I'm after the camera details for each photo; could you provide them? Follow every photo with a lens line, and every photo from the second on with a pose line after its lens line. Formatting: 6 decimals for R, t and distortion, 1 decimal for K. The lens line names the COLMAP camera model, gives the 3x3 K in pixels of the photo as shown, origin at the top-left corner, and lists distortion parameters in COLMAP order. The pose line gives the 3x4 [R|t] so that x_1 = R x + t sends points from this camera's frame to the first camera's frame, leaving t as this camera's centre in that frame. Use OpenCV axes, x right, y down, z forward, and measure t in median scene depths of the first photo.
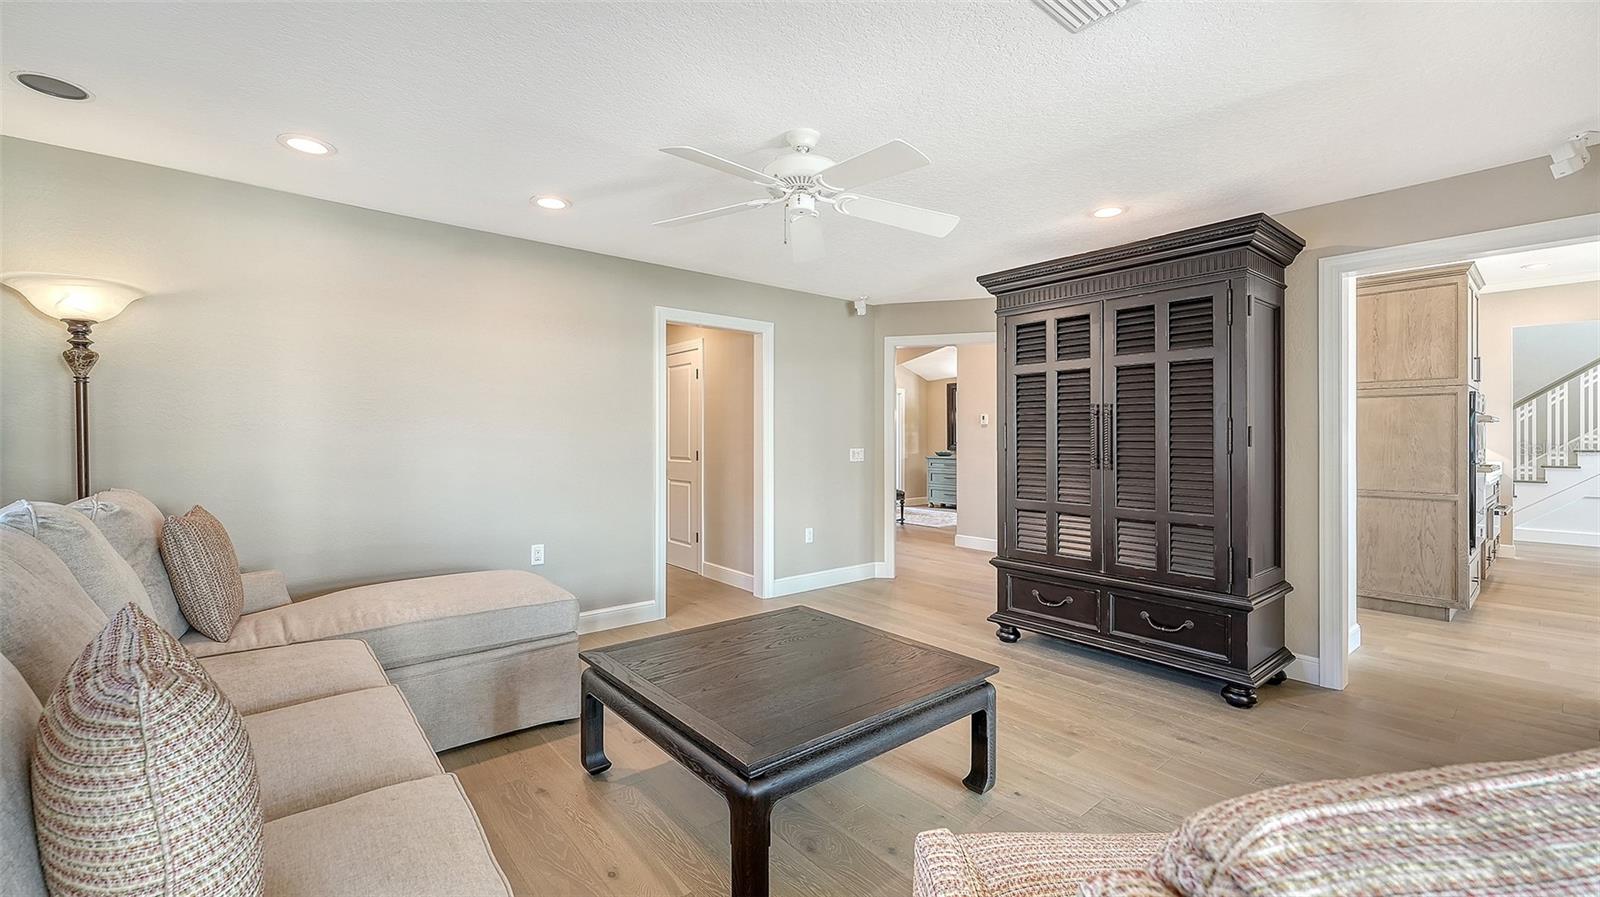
lens RADIAL K [[654.7, 0, 797.7], [0, 654.7, 443.9], [0, 0, 1]] dist [0.008413, 0.000064]
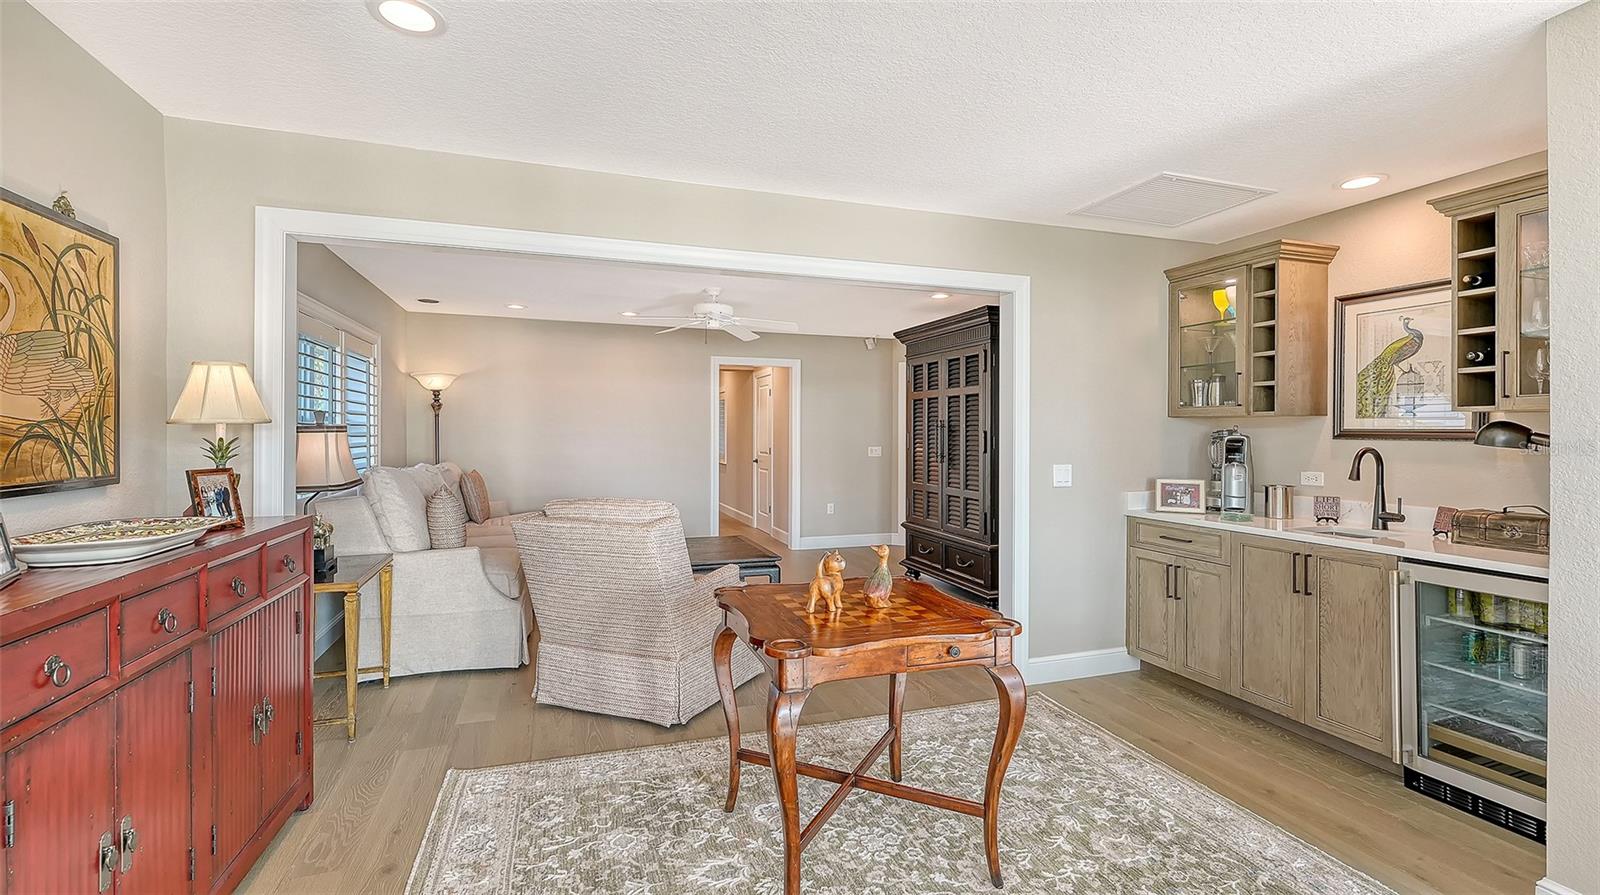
lens RADIAL K [[685.5, 0, 799.2], [0, 685.5, 438.9], [0, 0, 1]] dist [-0.000345, -0.000574]
pose [[0.939533, 0.007309, -0.342380, 0.726507], [-0.008176, 0.999966, -0.001087, -0.012871], [0.342361, 0.003820, 0.939561, -0.641003]]
